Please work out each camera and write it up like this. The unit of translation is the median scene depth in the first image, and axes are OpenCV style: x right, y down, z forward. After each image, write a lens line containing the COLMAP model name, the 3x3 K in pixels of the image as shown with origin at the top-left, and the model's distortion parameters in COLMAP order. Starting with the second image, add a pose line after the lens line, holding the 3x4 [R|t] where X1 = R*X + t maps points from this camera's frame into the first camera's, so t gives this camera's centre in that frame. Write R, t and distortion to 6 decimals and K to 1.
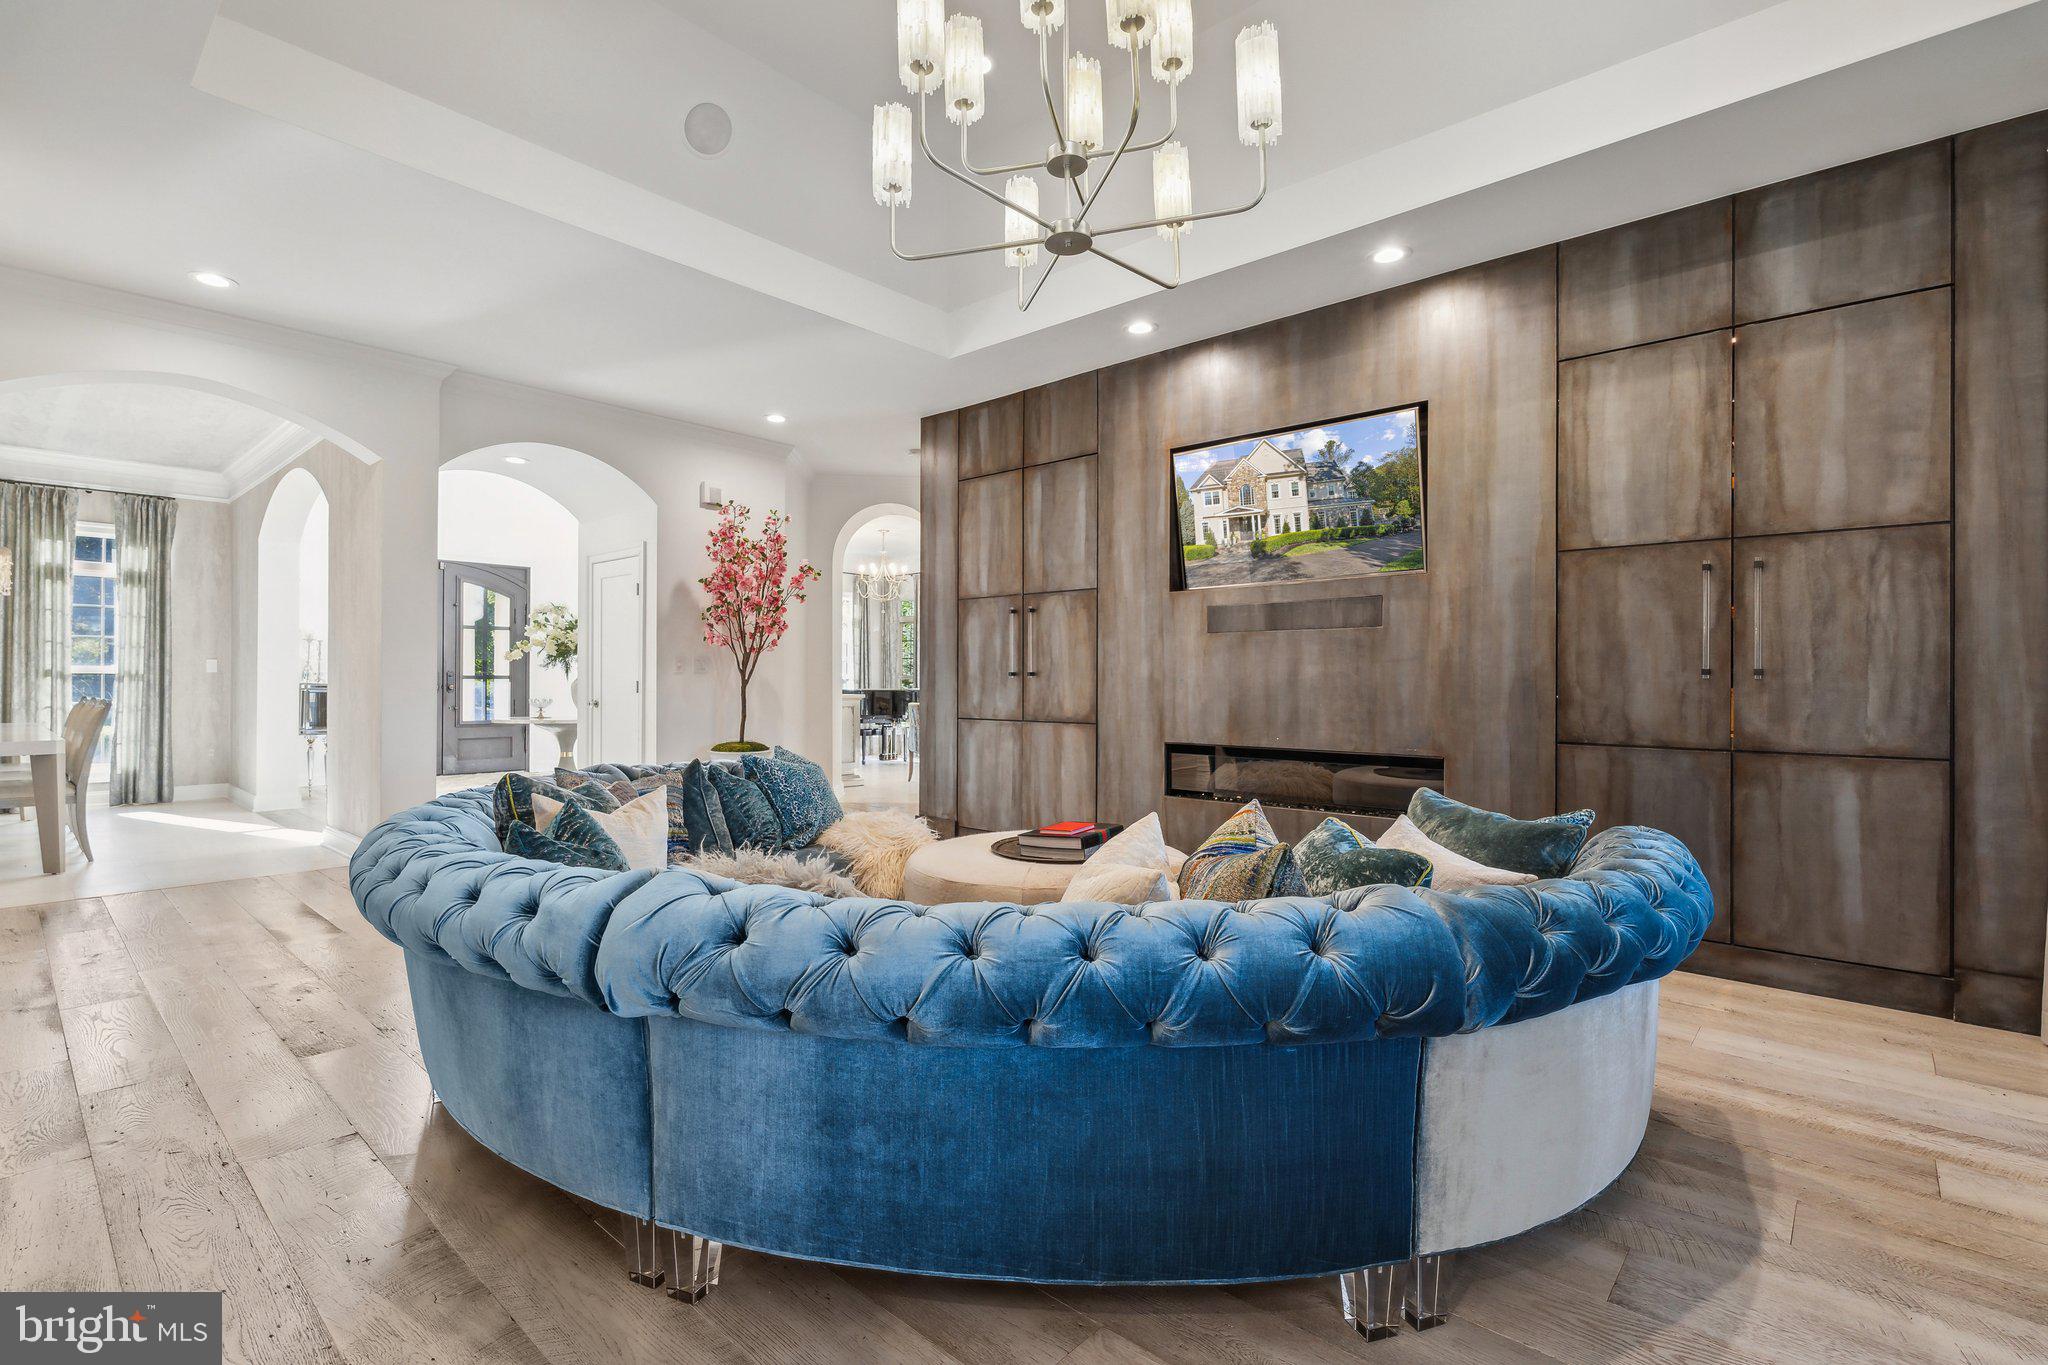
lens RADIAL K [[917.9, 0, 1029.2], [0, 917.9, 681.2], [0, 0, 1]] dist [-0.004573, 0.000932]
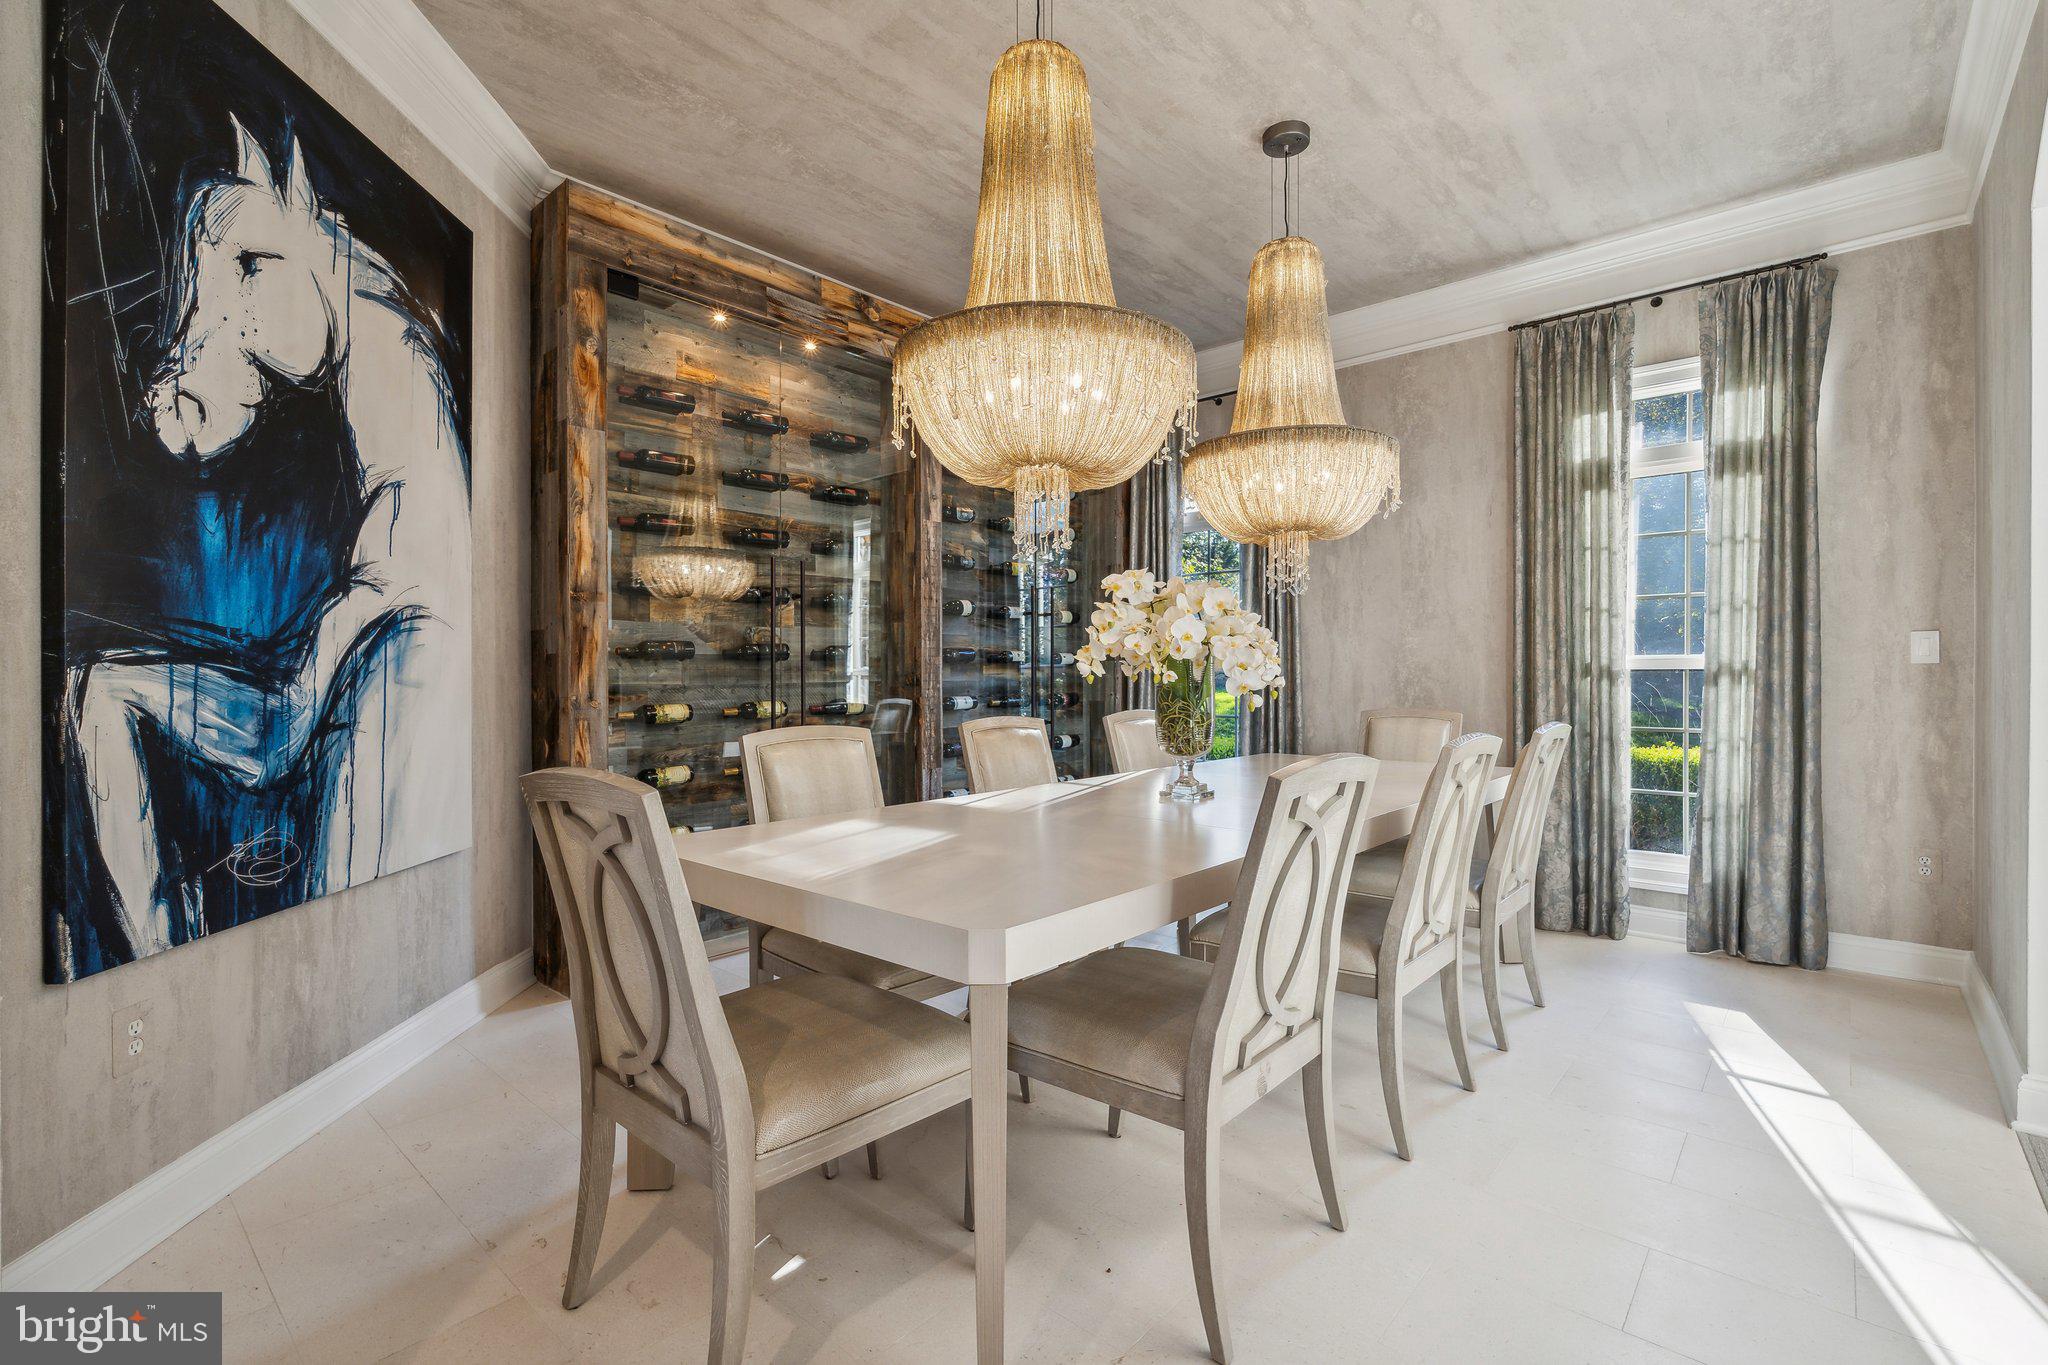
lens RADIAL K [[927.5, 0, 1024.0], [0, 927.5, 682.5], [0, 0, 1]] dist [0.007204, 0.000881]
pose [[0.002554, -0.003320, -0.999991, -0.509982], [0.004924, 0.999982, -0.003307, -0.001647], [0.999985, -0.004916, 0.002570, 0.634732]]
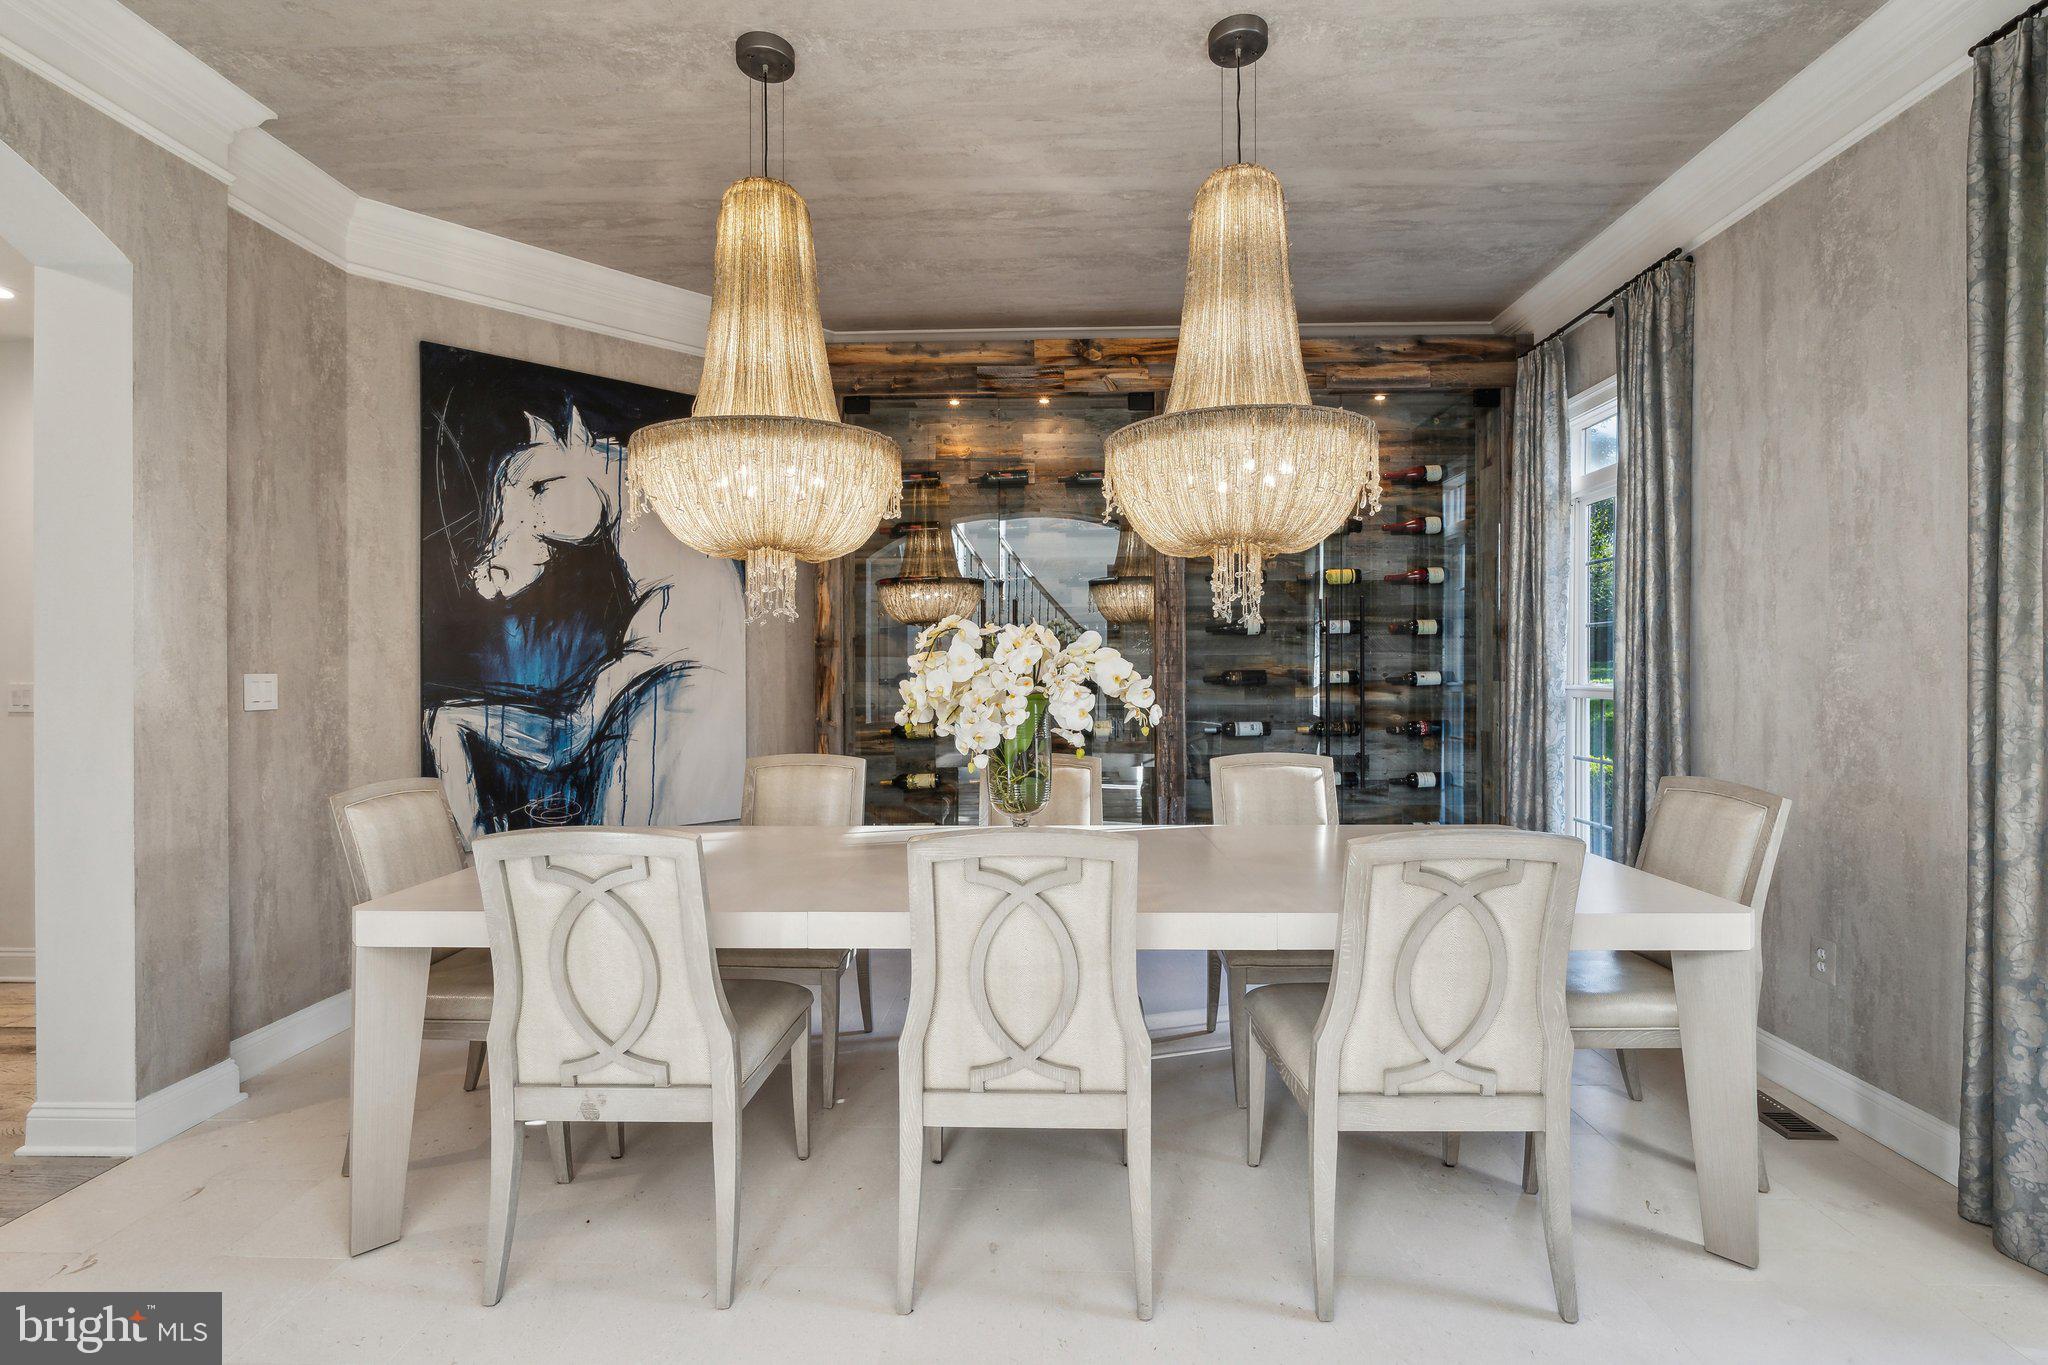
lens RADIAL K [[917.9, 0, 1029.2], [0, 917.9, 681.2], [0, 0, 1]] dist [-0.004573, 0.000932]
pose [[-0.767440, 0.002807, -0.641115, -0.651050], [-0.000328, 0.999989, 0.004772, -0.021247], [0.641121, 0.003873, -0.767430, 0.925944]]
